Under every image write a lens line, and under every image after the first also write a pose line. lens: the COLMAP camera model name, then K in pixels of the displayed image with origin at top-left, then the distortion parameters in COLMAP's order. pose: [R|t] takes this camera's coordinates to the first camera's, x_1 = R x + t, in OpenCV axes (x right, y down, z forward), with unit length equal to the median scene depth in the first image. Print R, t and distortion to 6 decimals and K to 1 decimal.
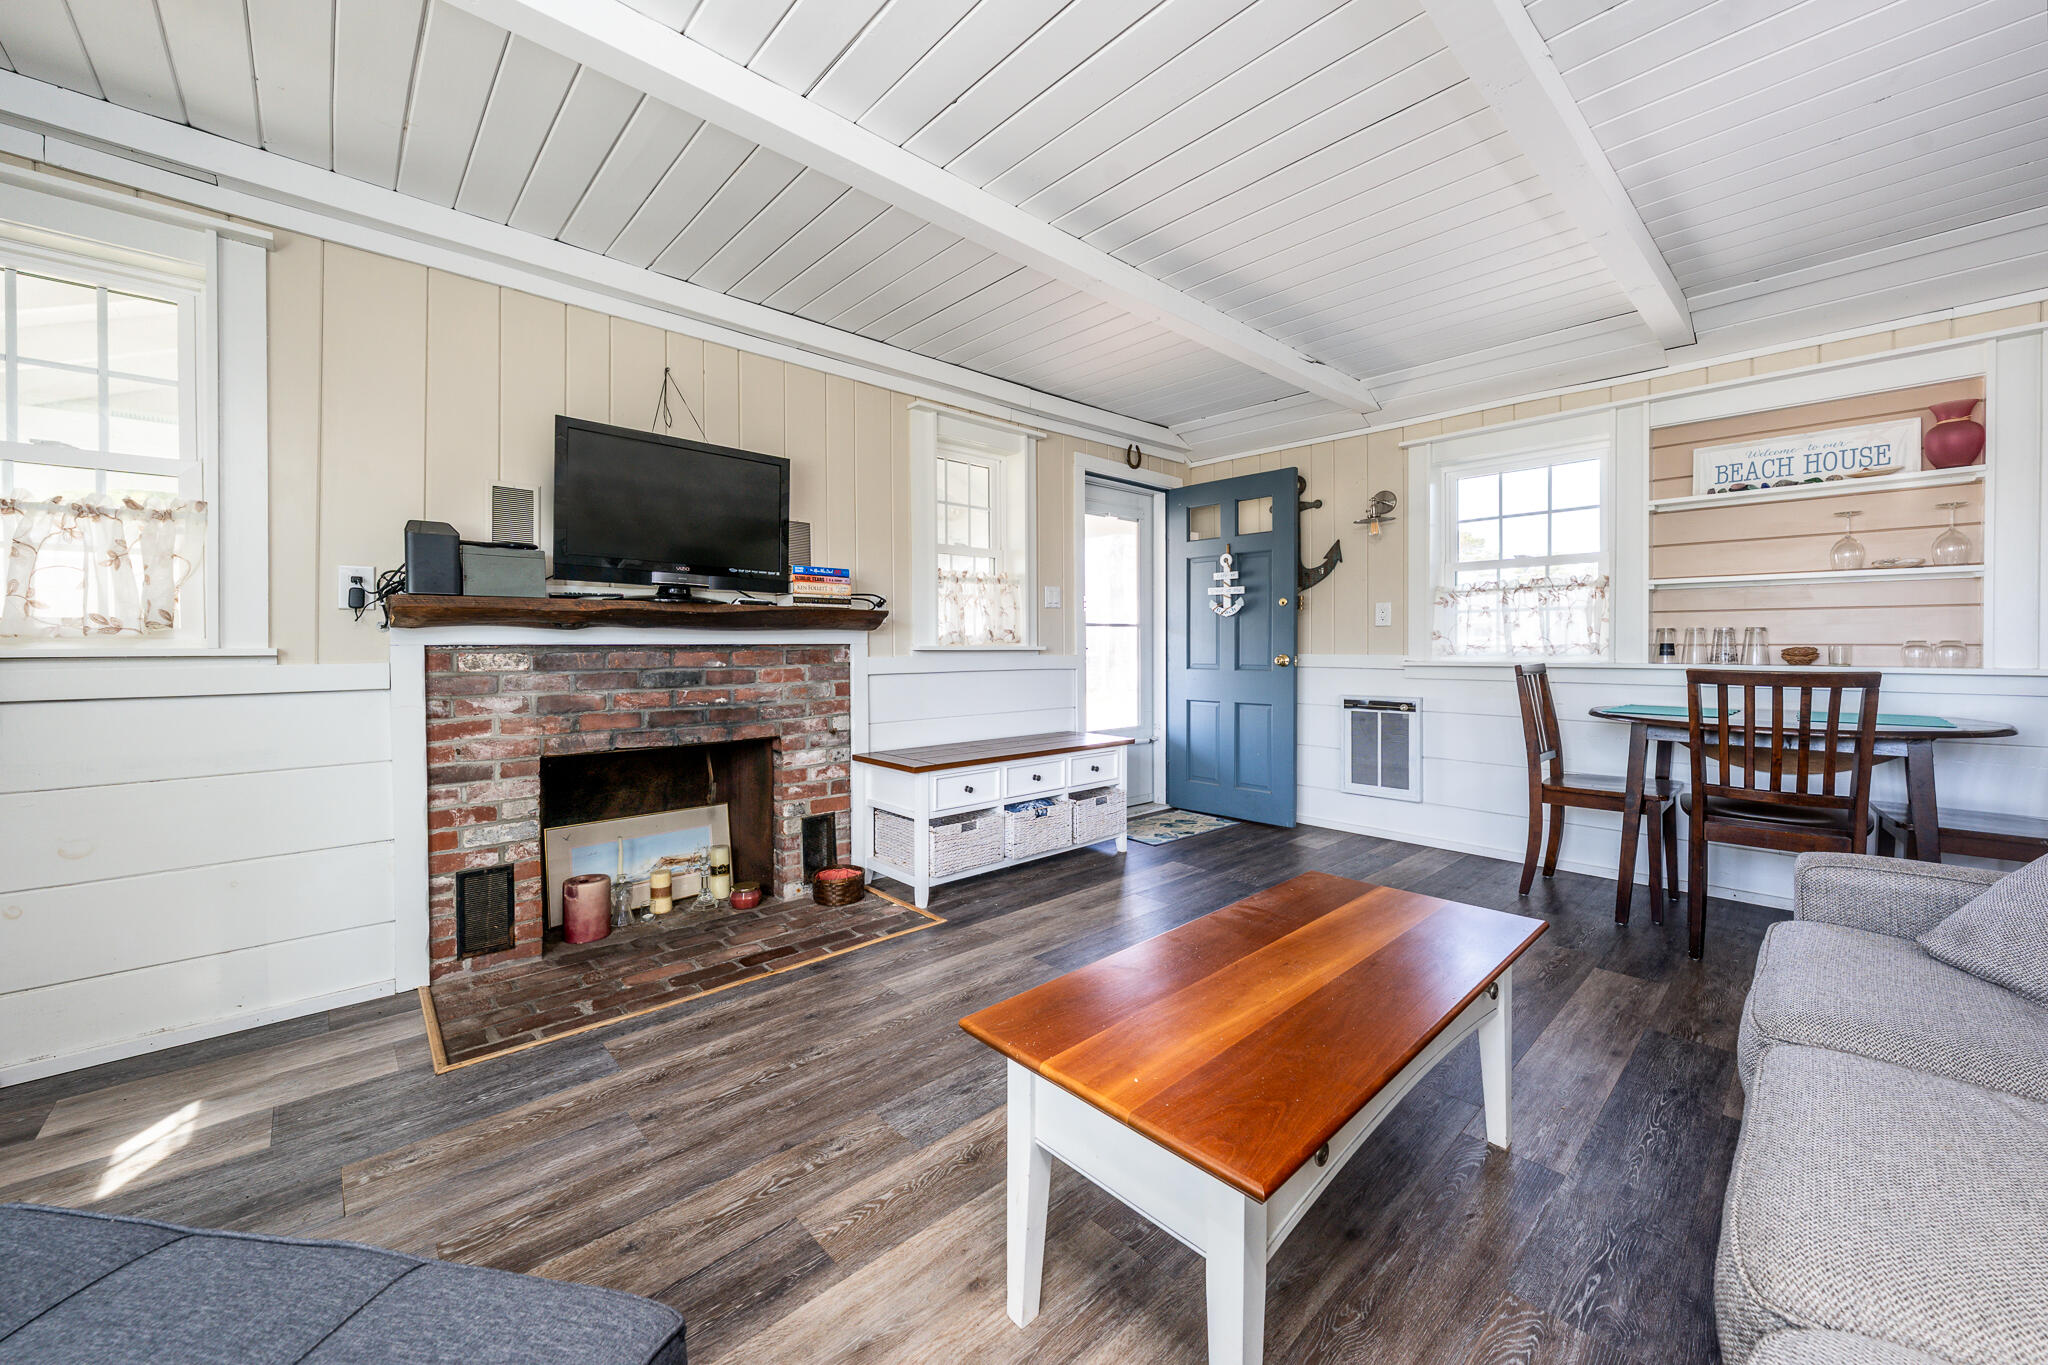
lens RADIAL K [[778.1, 0, 1058.2], [0, 778.1, 650.0], [0, 0, 1]] dist [-0.000271, -0.000285]
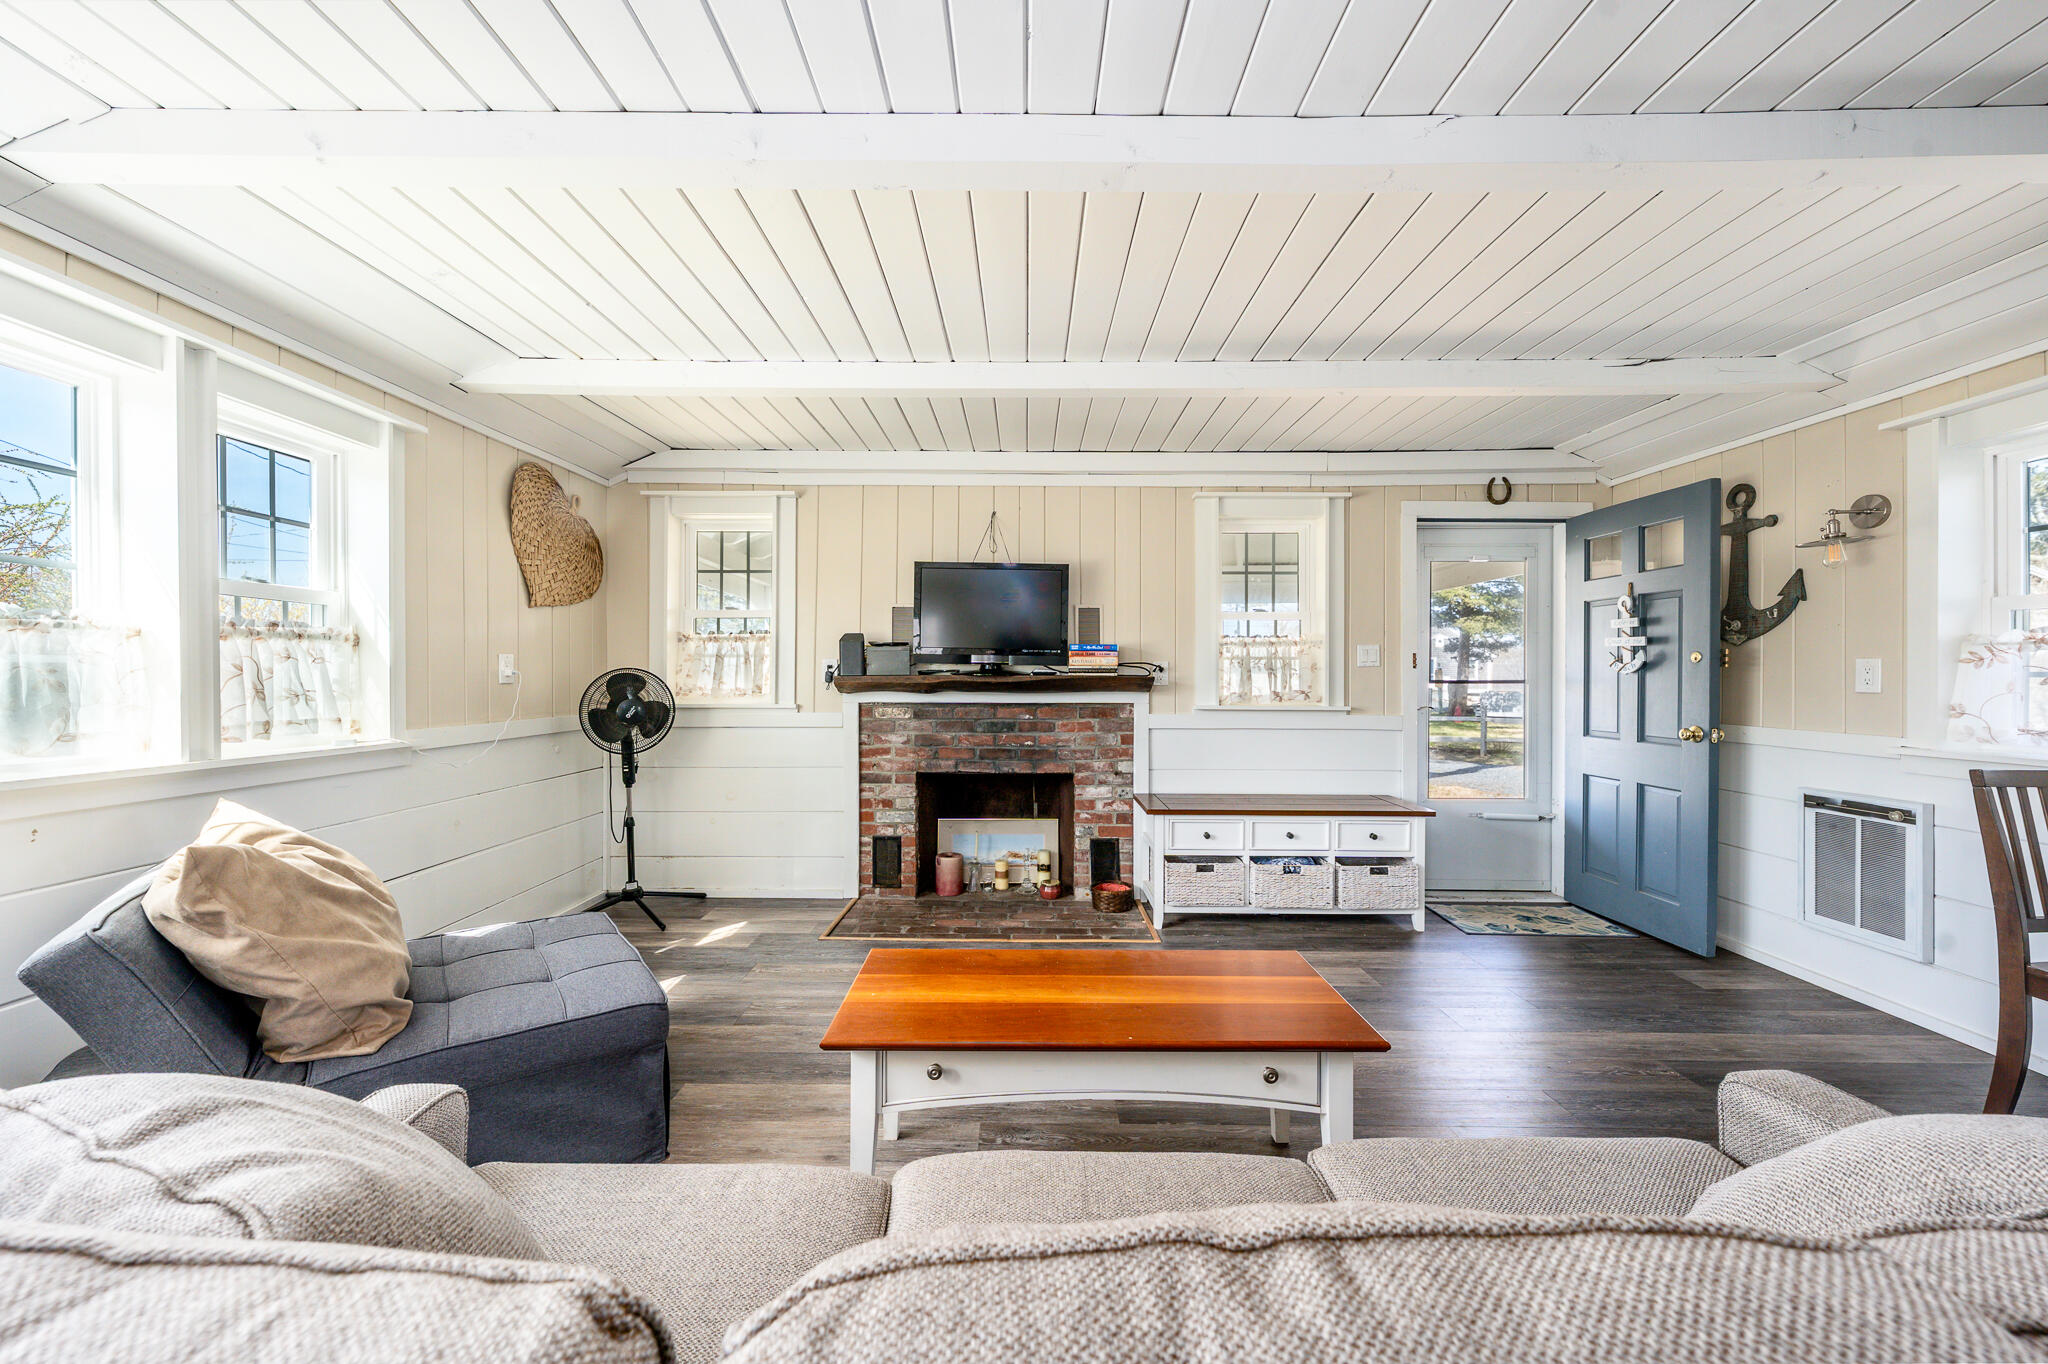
lens RADIAL K [[772.5, 0, 1010.4], [0, 772.5, 678.3], [0, 0, 1]] dist [0.000917, -0.000053]
pose [[0.721947, 0.008349, -0.691898, 0.472683], [-0.011049, 0.999939, 0.000536, -0.049229], [0.691860, 0.007258, 0.721995, -0.012464]]
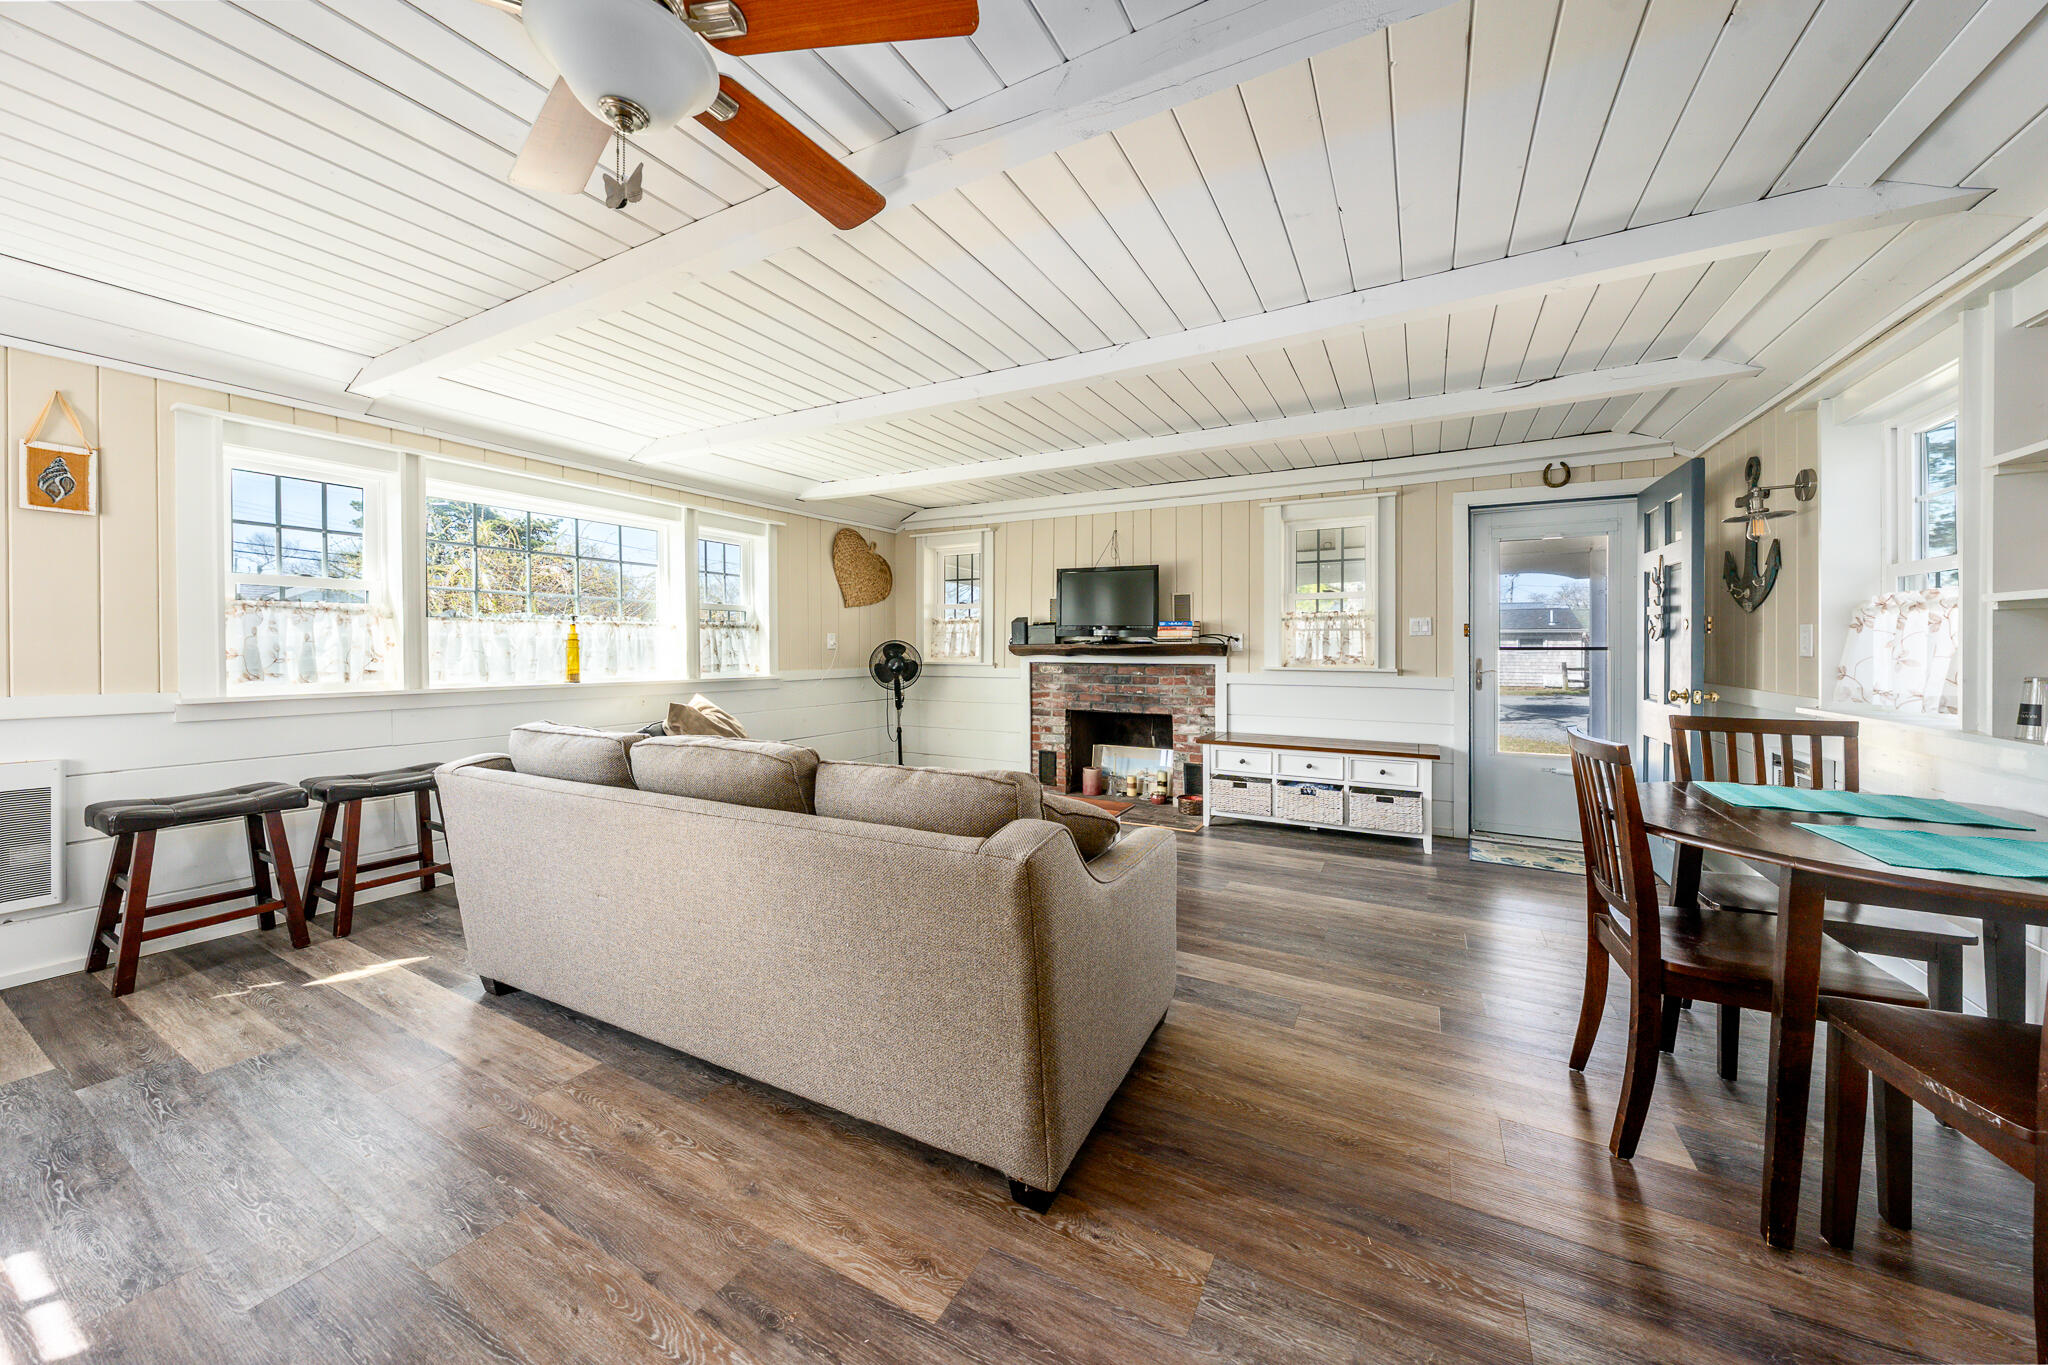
lens RADIAL K [[693.7, 0, 1028.9], [0, 693.7, 647.0], [0, 0, 1]] dist [-0.000959, 0.000037]
pose [[0.335605, 0.004223, -0.941993, 1.071573], [-0.009592, 0.999953, 0.001066, -0.045819], [0.941954, 0.008677, 0.335630, 0.147497]]
